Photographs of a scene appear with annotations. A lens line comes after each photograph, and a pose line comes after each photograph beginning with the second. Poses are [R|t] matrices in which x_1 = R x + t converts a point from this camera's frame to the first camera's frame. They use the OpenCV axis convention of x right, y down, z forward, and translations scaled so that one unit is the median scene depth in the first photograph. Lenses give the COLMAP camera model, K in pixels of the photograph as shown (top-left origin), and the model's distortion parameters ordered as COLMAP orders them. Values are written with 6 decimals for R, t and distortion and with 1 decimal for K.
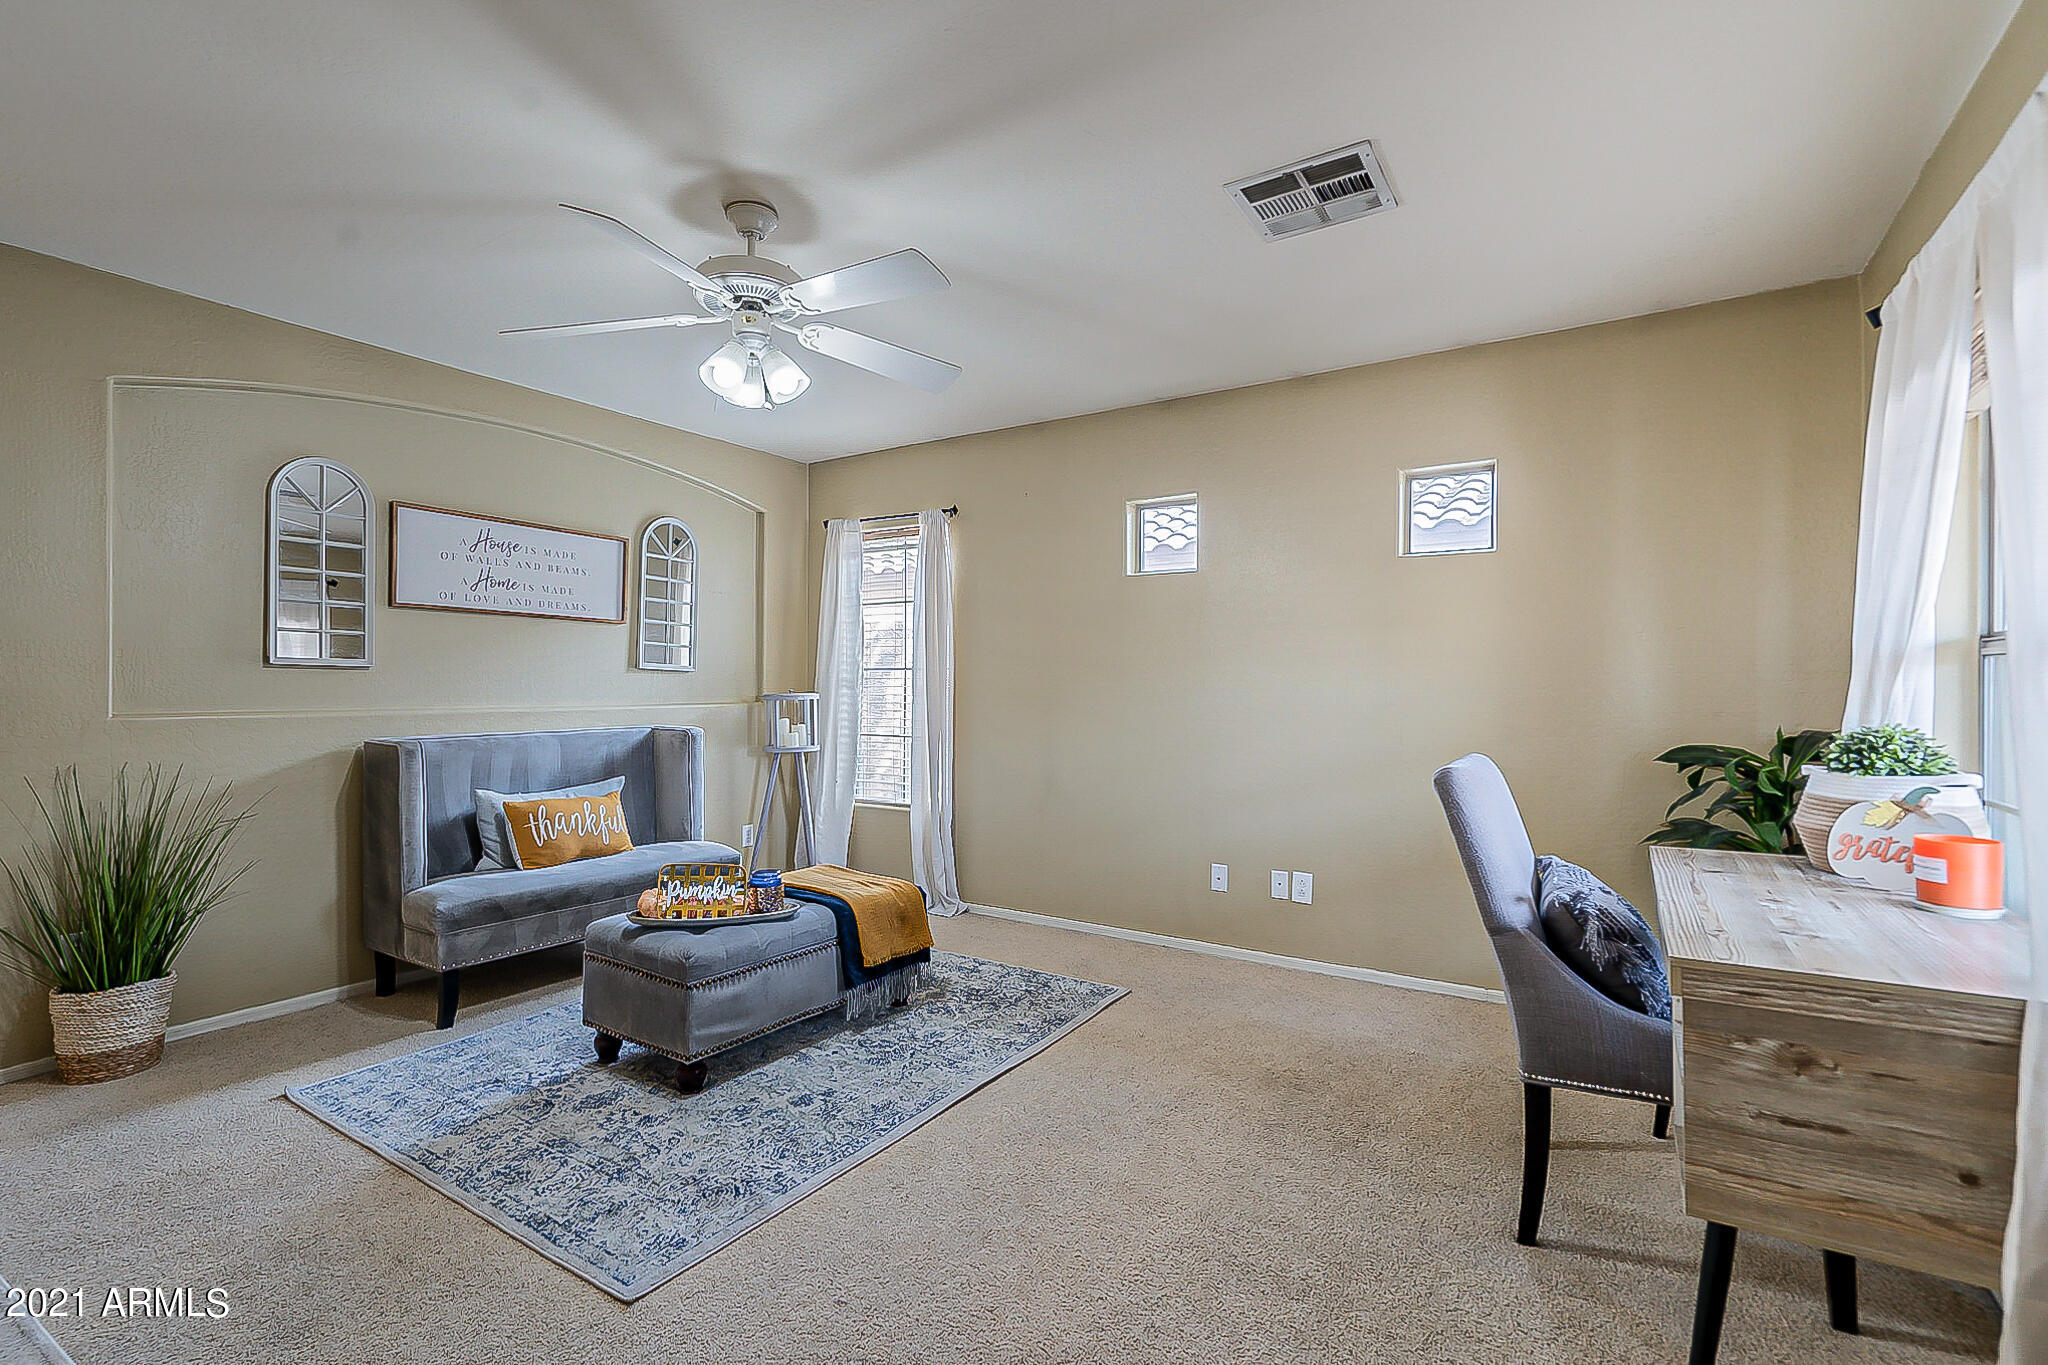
lens RADIAL K [[940.7, 0, 1009.0], [0, 940.7, 673.3], [0, 0, 1]] dist [0.000087, 0.000107]
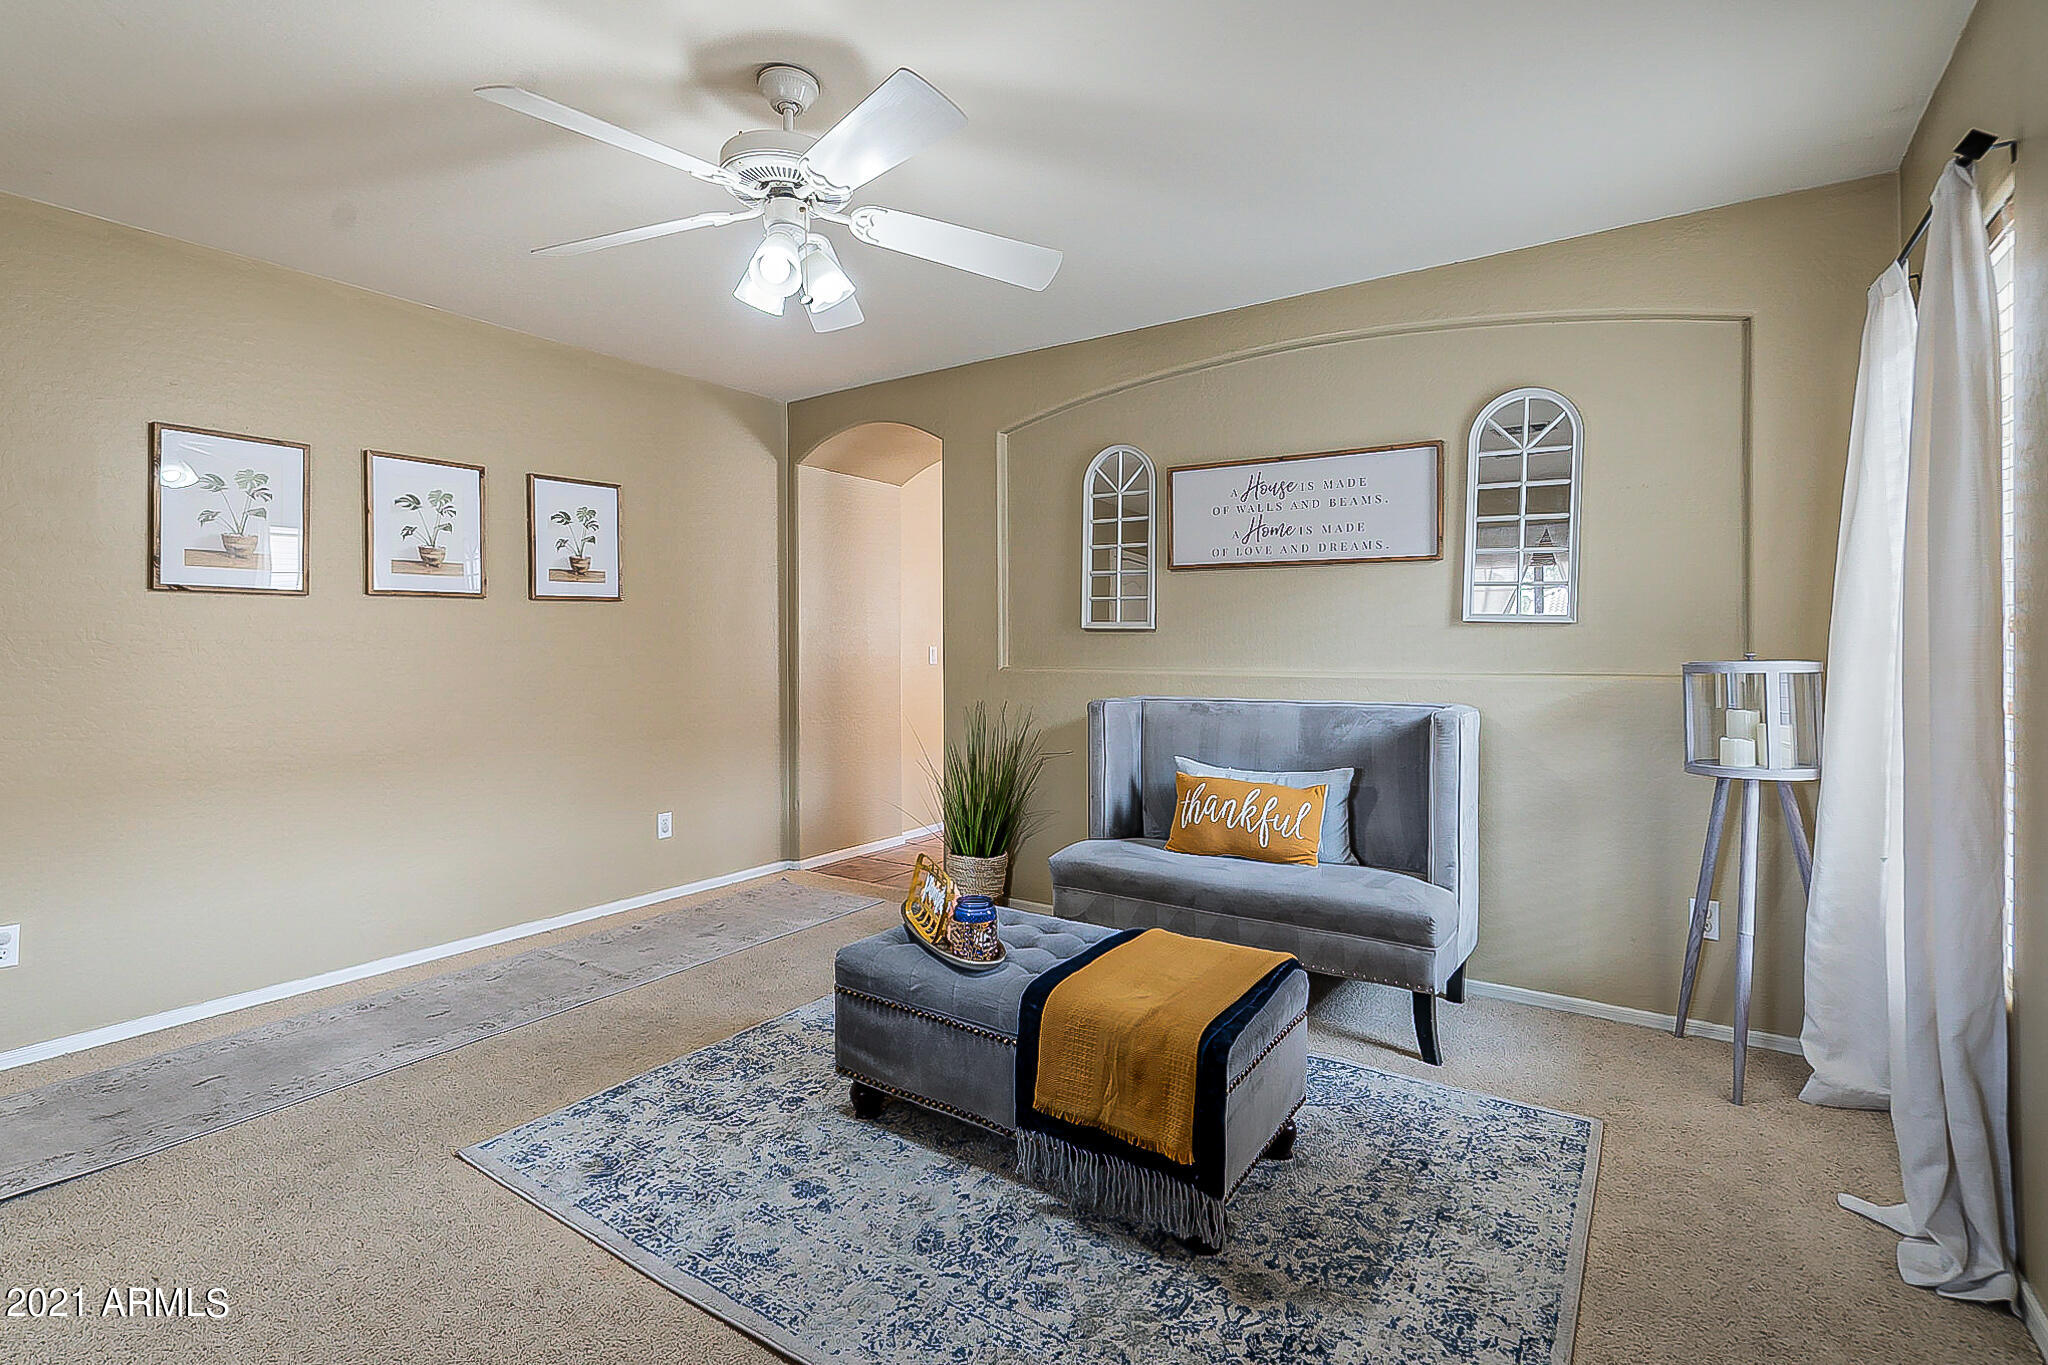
lens RADIAL K [[958.6, 0, 1021.2], [0, 958.6, 639.7], [0, 0, 1]] dist [-0.000674, -0.000136]
pose [[-0.013793, -0.002078, -0.999903, 0.400100], [0.014599, 0.999891, -0.002279, 0.006136], [0.999798, -0.014629, -0.013761, 0.845192]]
